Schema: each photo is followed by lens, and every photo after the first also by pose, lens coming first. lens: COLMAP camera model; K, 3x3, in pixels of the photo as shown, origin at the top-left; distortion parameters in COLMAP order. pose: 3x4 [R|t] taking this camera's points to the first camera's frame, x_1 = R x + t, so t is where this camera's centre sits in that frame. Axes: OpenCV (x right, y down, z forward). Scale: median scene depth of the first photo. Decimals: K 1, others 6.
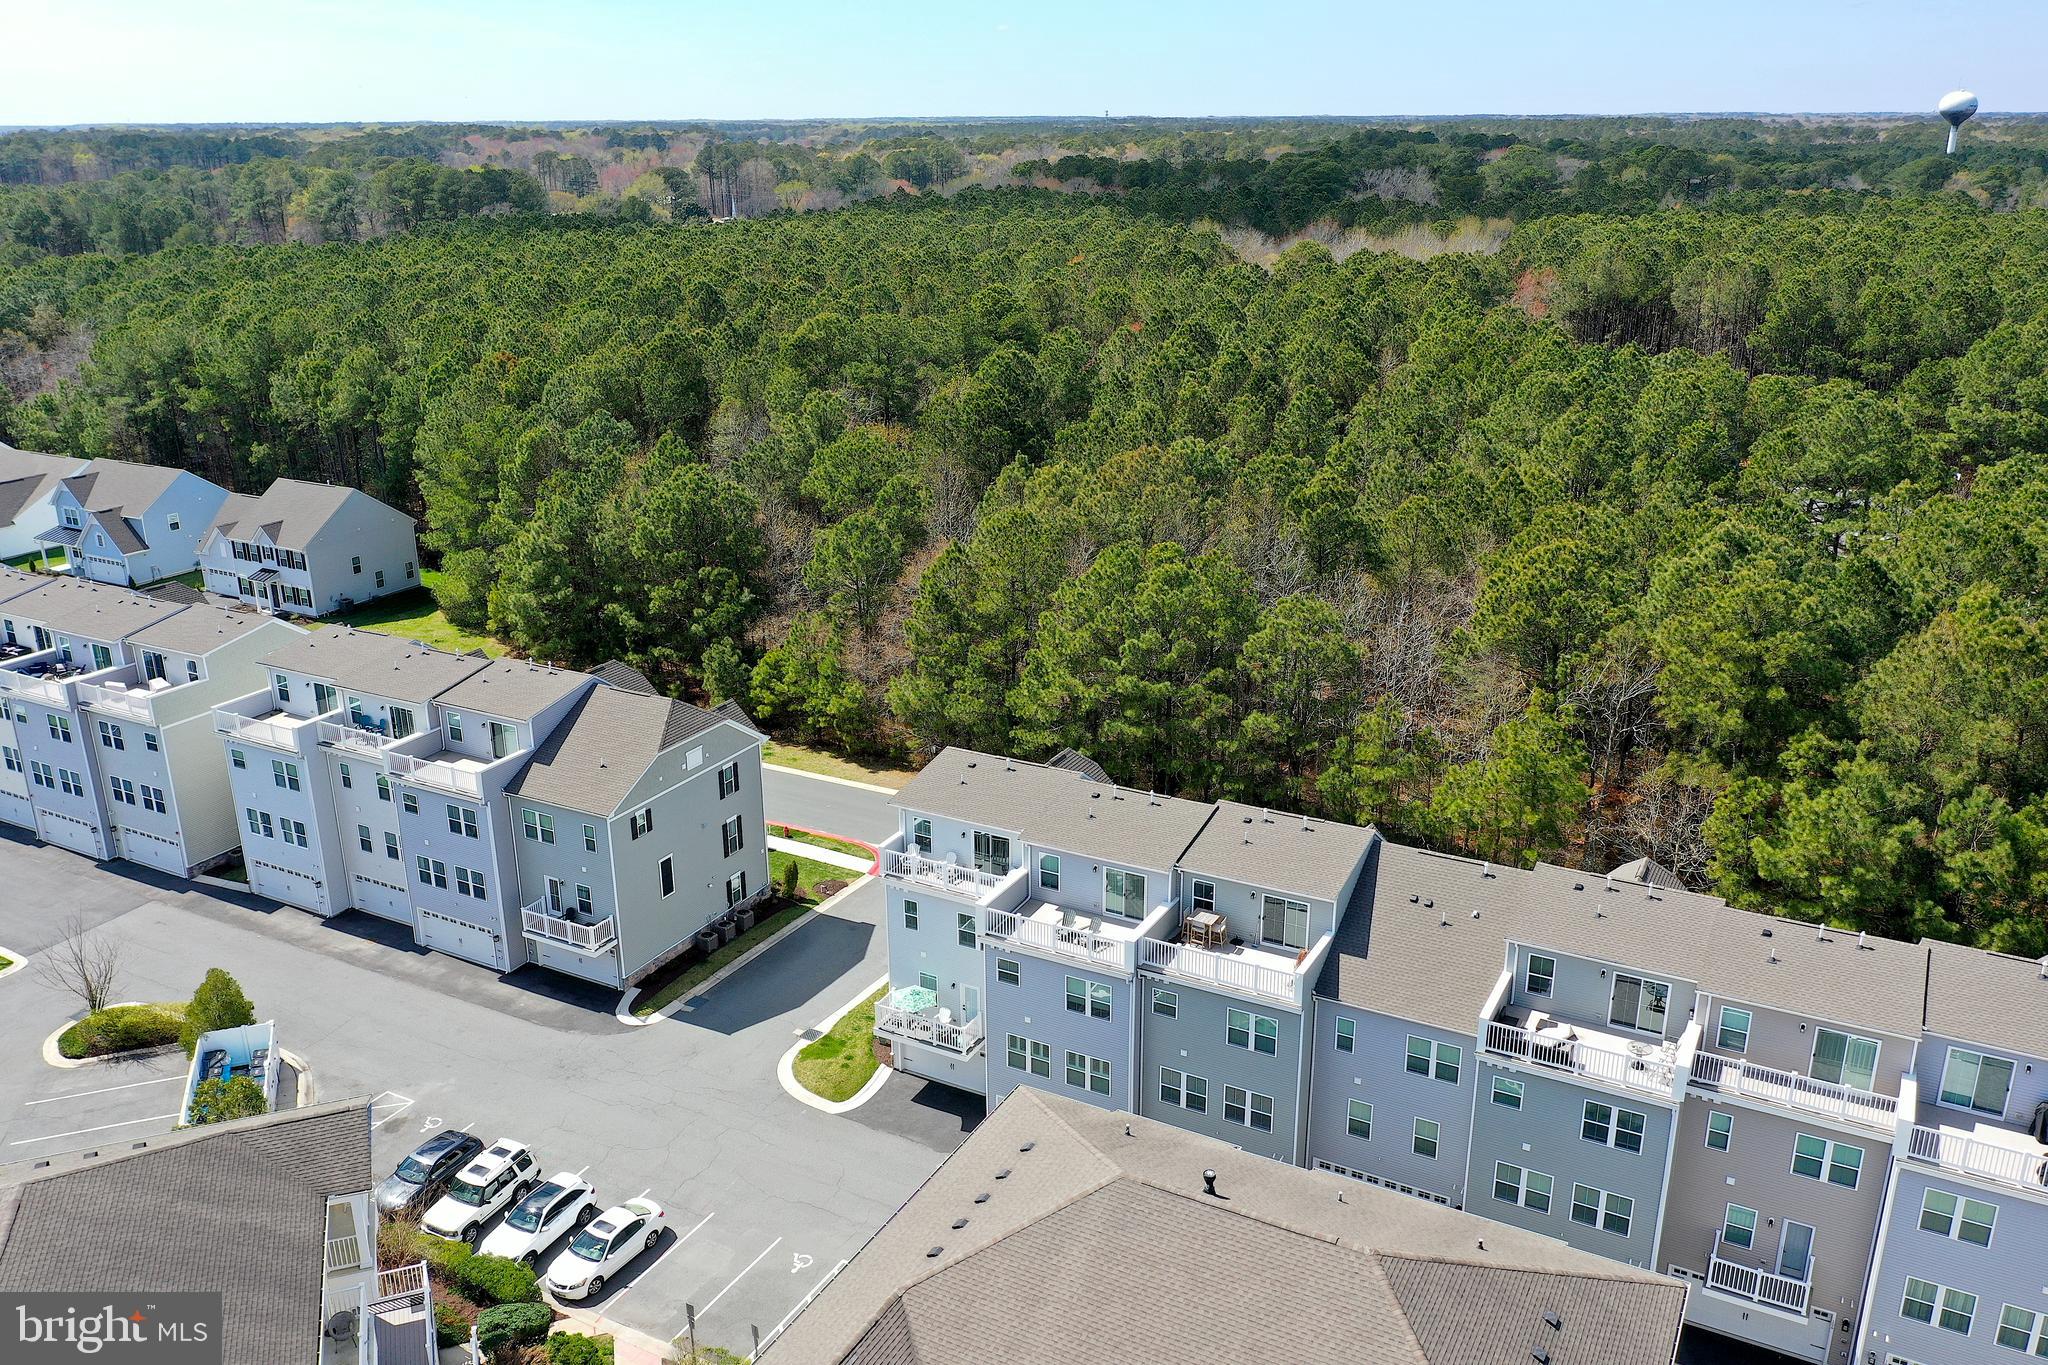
lens RADIAL K [[1623.1, 0, 1023.0], [0, 1623.1, 686.7], [0, 0, 1]] dist [-0.002107, 0.004395]
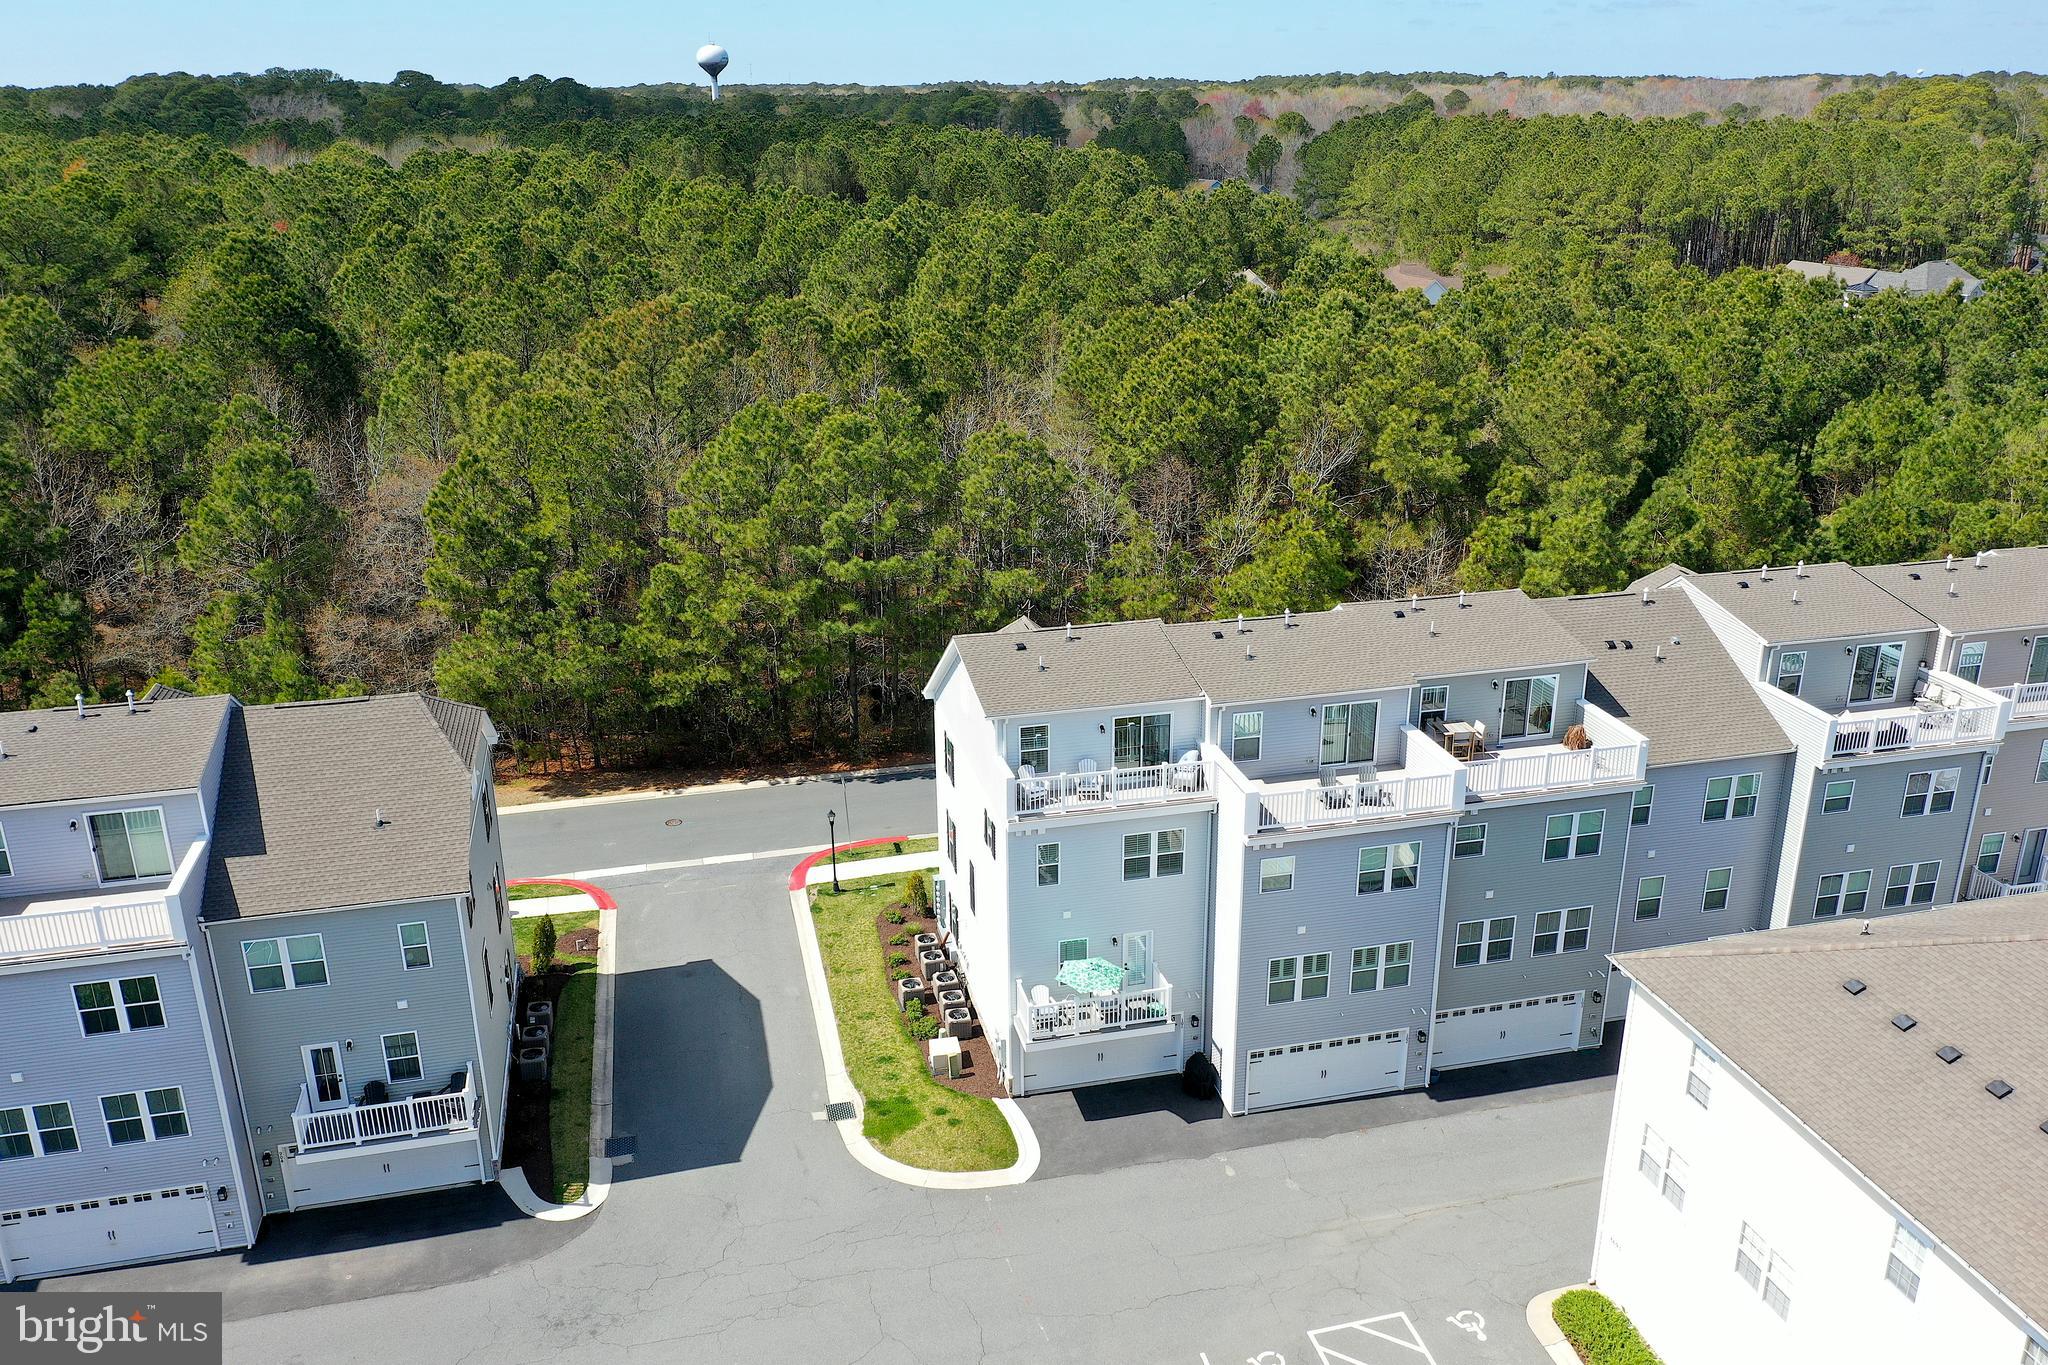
lens RADIAL K [[1623.1, 0, 1027.6], [0, 1623.1, 682.2], [0, 0, 1]] dist [-0.002107, 0.004395]
pose [[0.742097, -0.228563, 0.630120, -0.435924], [0.222402, 0.970773, 0.090203, -0.000228], [-0.632321, 0.073200, 0.771241, 0.406231]]
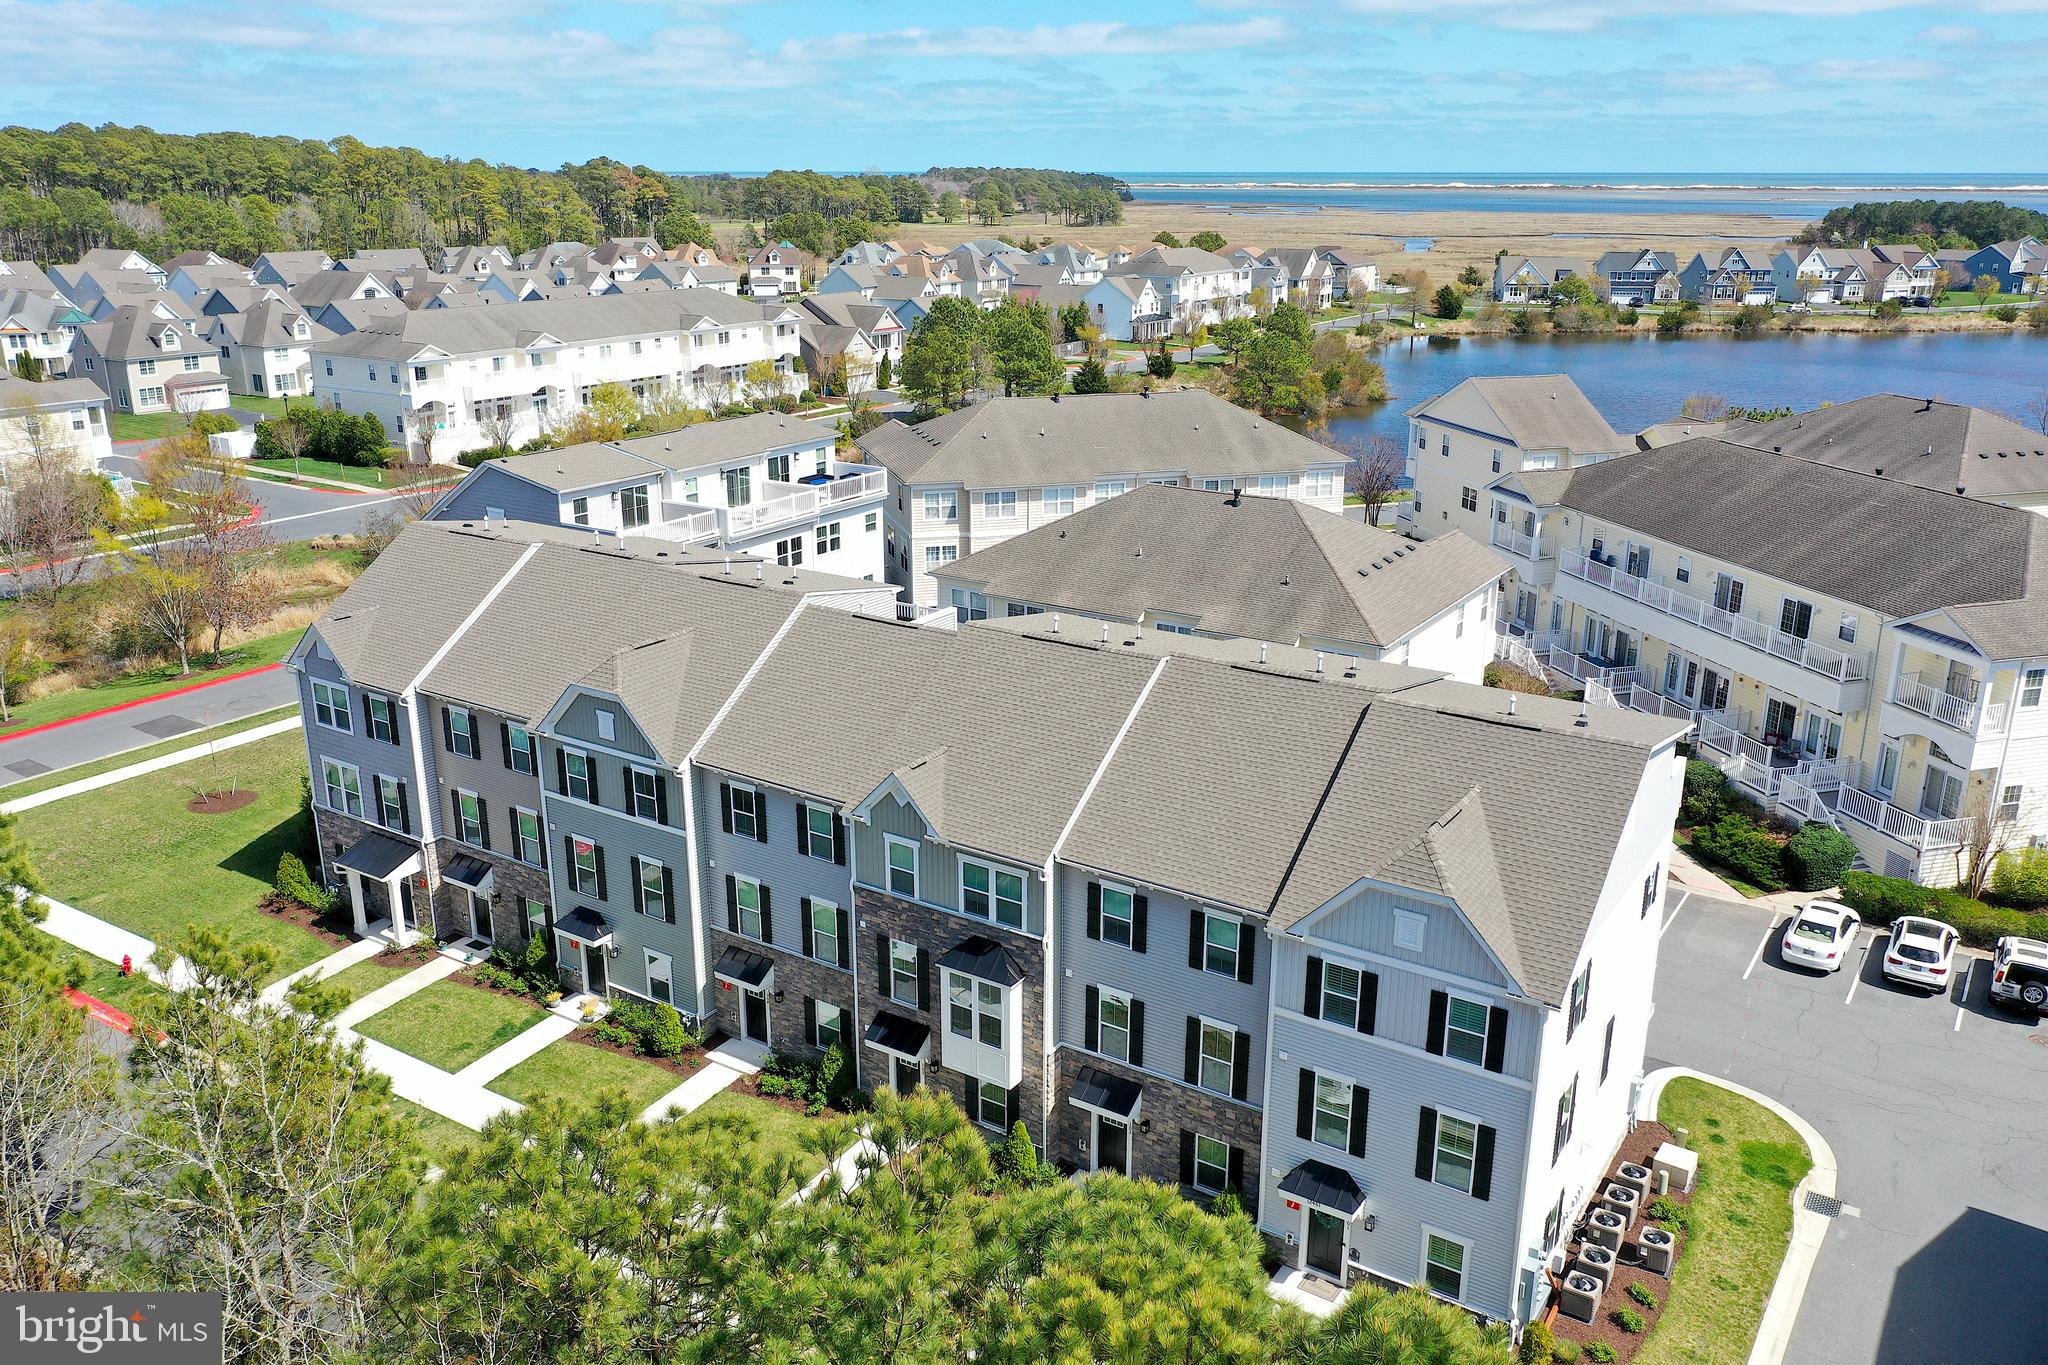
lens RADIAL K [[1623.1, 0, 1033.4], [0, 1623.1, 690.2], [0, 0, 1]] dist [-0.002107, 0.004395]
pose [[-0.997047, -0.020100, 0.074113, 0.105732], [0.028470, 0.799593, 0.599867, -0.274732], [-0.071318, 0.600206, -0.796660, 1.315189]]
